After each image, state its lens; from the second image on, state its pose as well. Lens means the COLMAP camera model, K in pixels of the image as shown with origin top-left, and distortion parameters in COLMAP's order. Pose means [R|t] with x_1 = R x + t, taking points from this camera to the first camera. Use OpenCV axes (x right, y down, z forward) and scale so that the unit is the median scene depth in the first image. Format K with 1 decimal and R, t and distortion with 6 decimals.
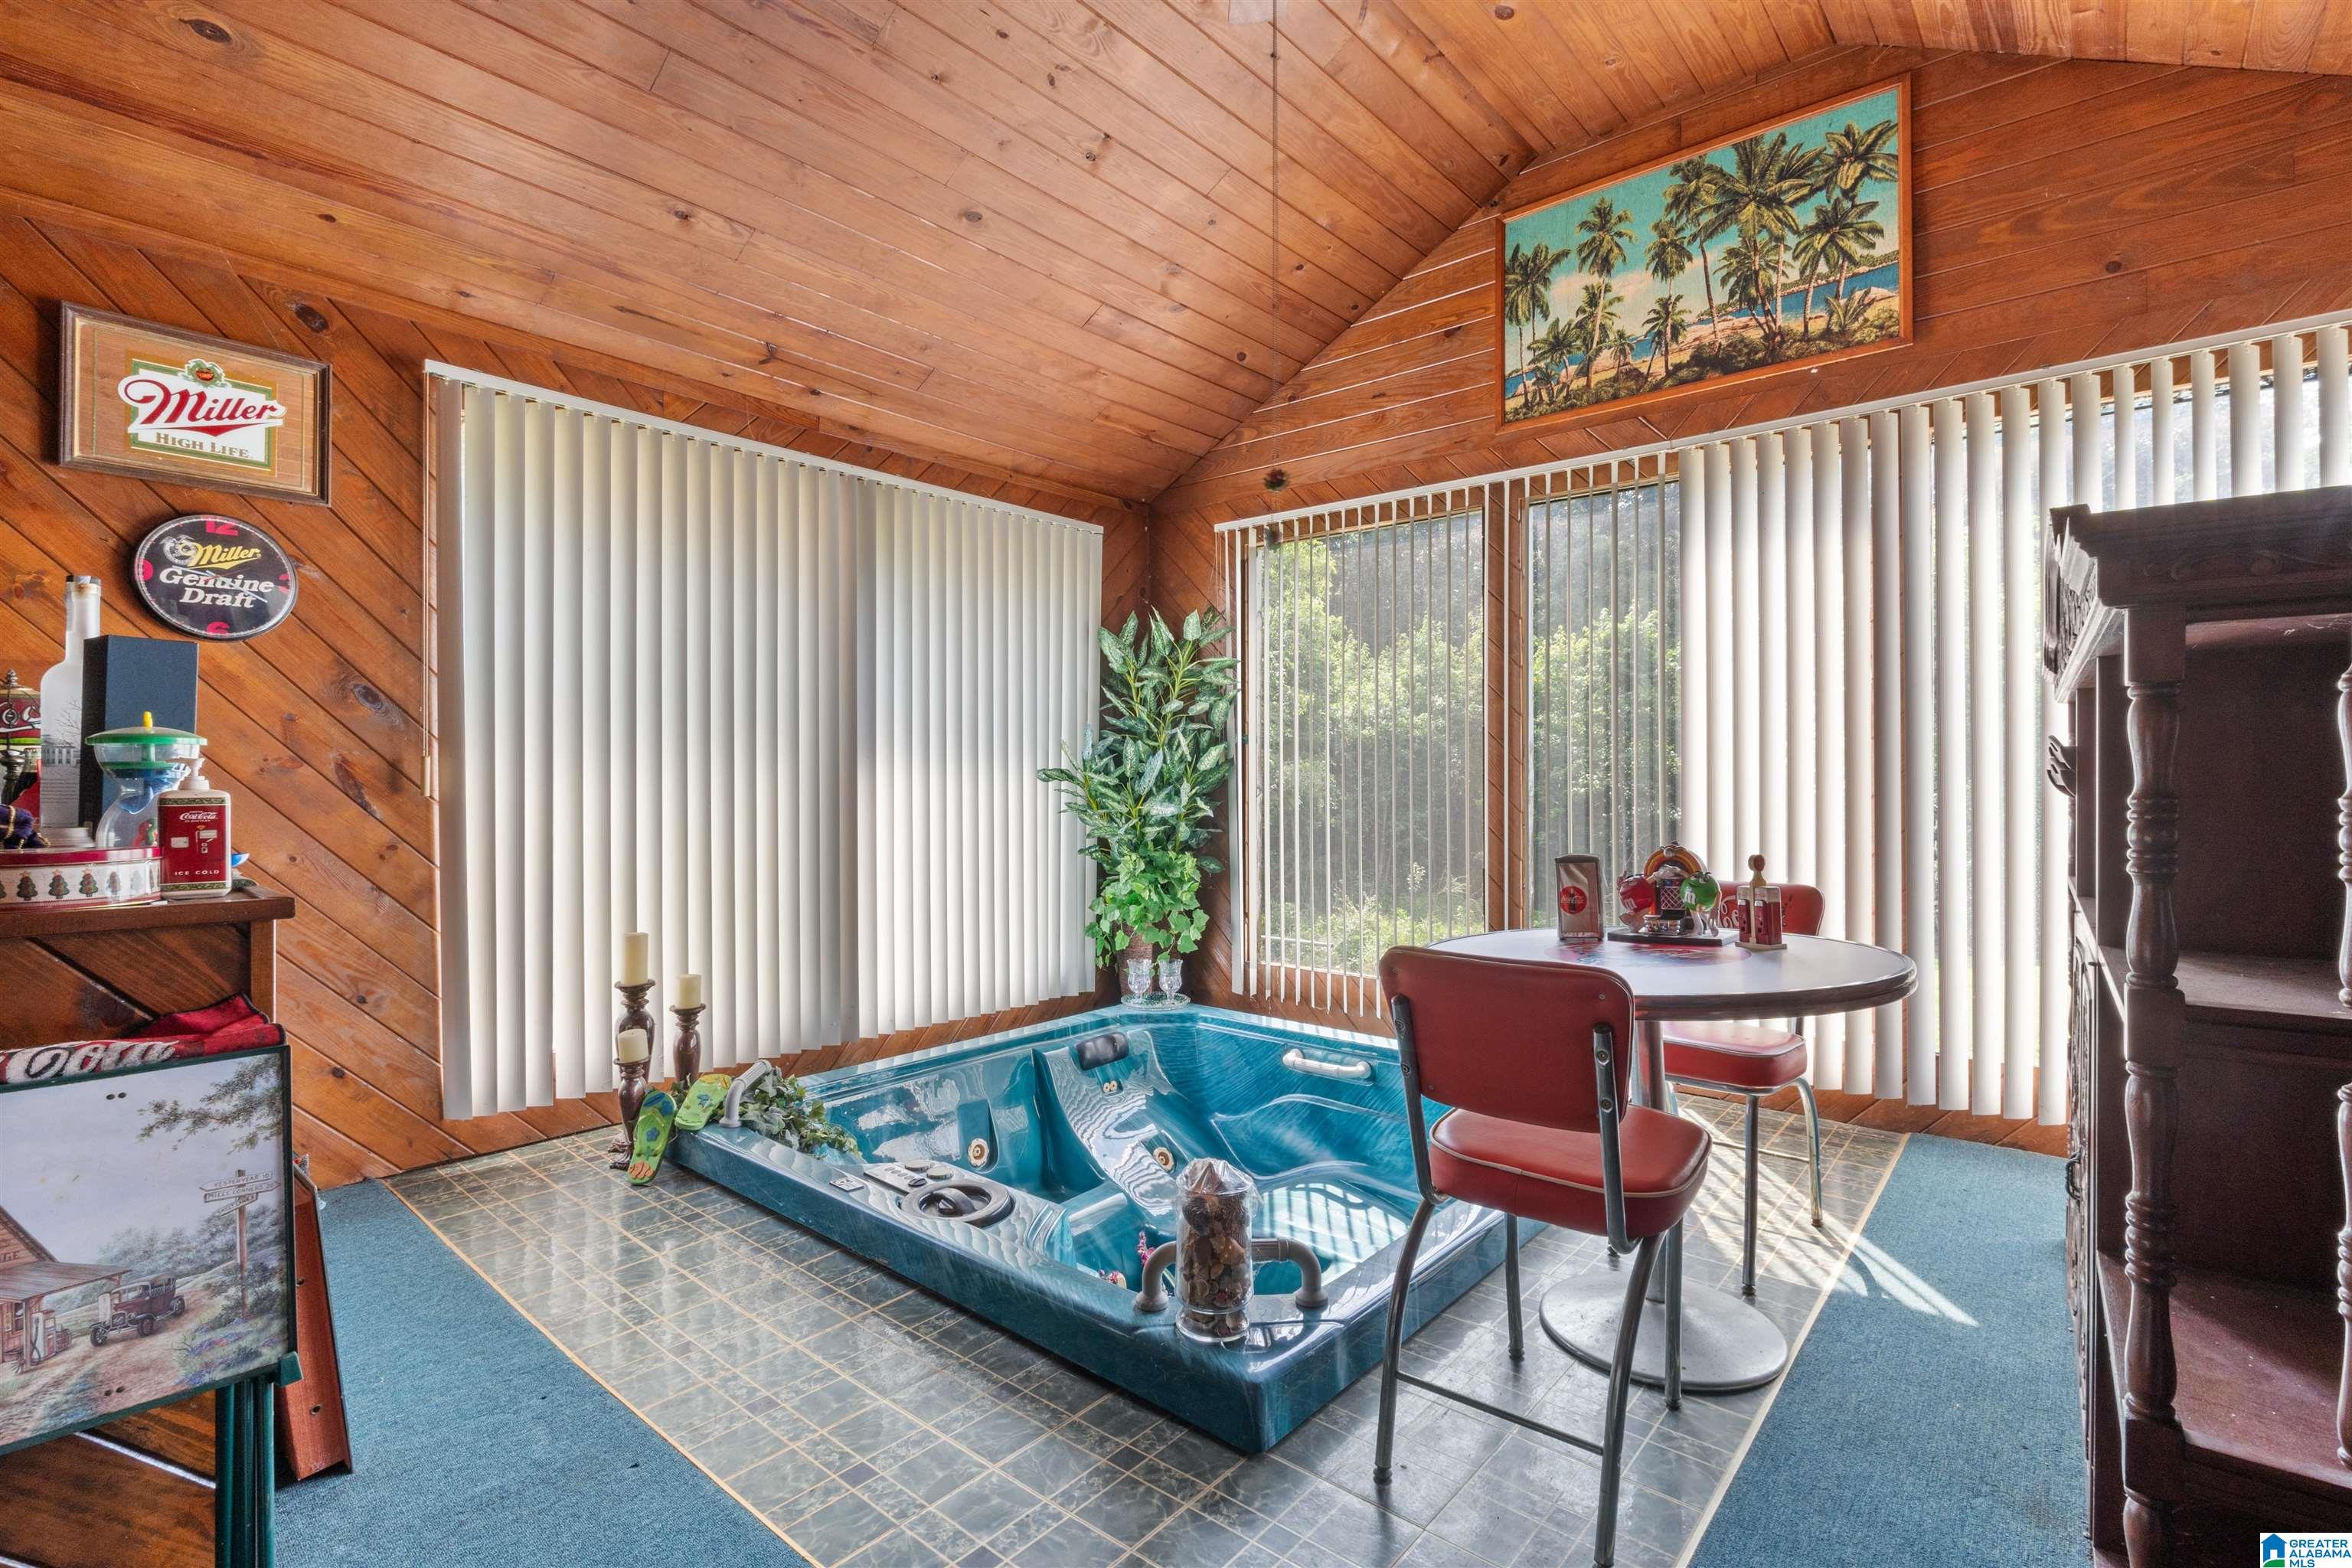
lens RADIAL K [[1080.3, 0, 1196.5], [0, 1080.3, 783.0], [0, 0, 1]] dist [-0.009566, 0.000416]
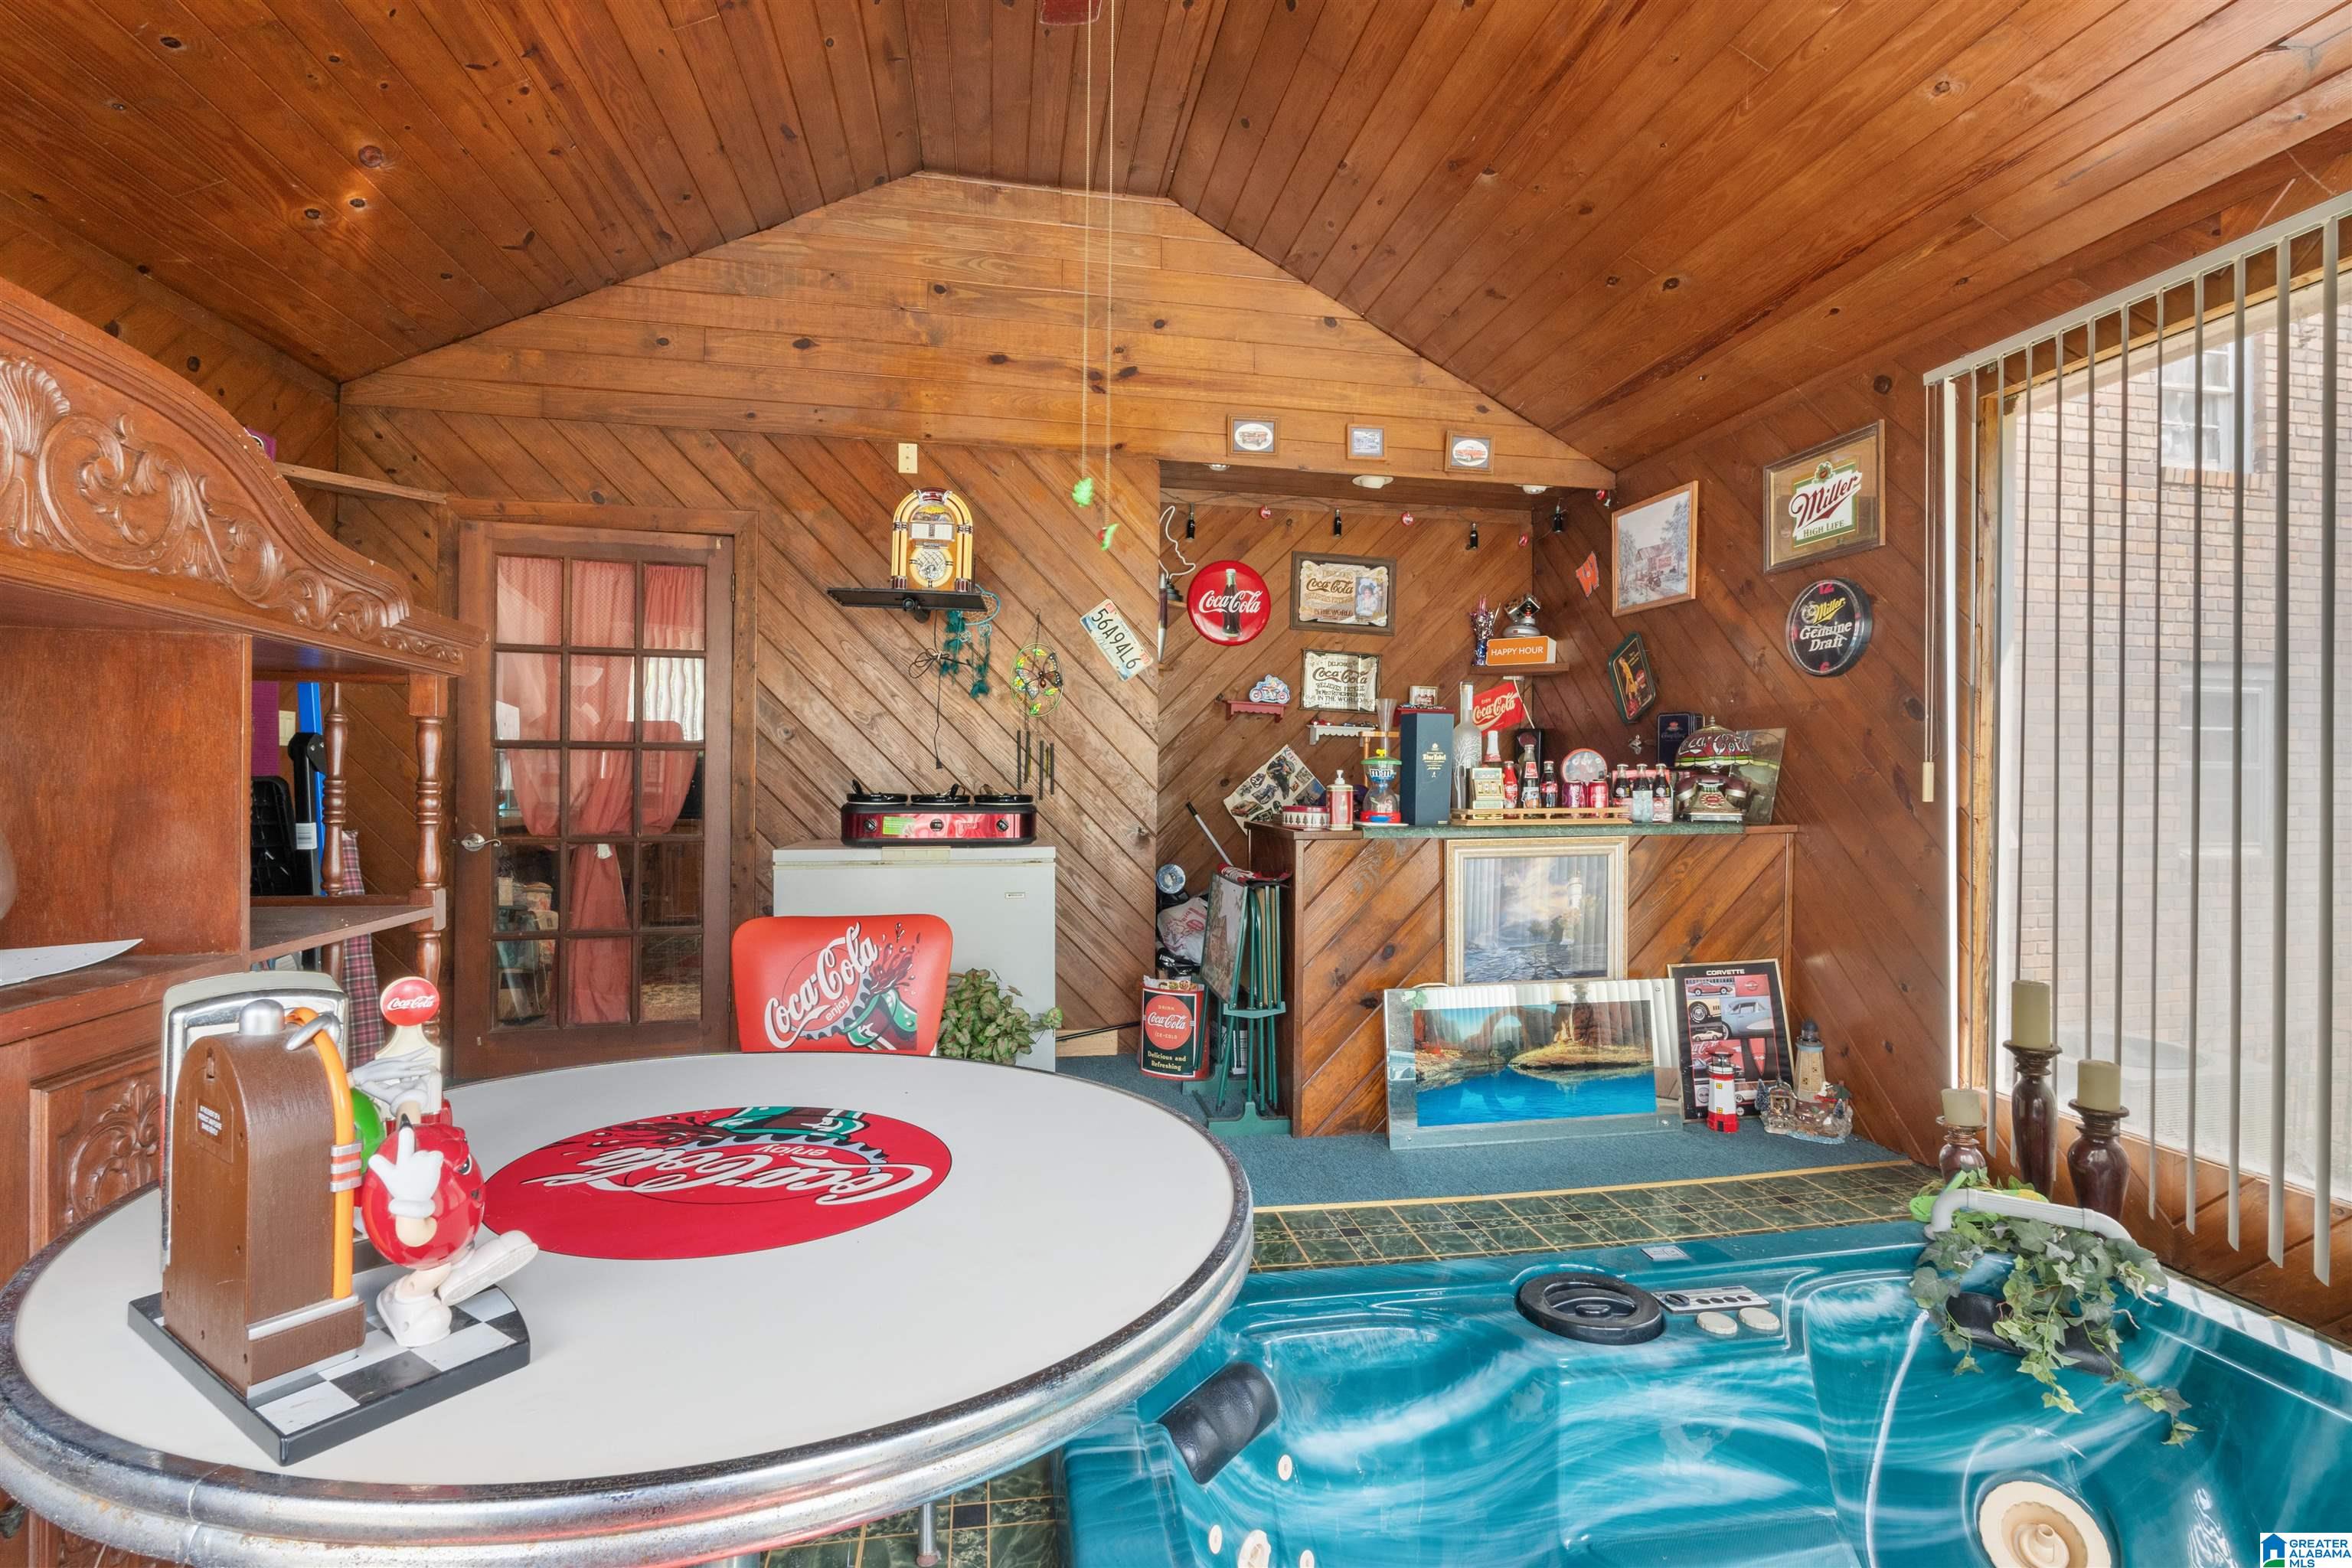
lens RADIAL K [[1051.5, 0, 1183.1], [0, 1051.5, 775.3], [0, 0, 1]] dist [-0.010038, 0.000079]
pose [[-0.635841, -0.004095, -0.771809, 0.451721], [-0.006814, 0.999977, 0.000308, -0.007208], [0.771790, 0.005455, -0.635854, 0.989175]]
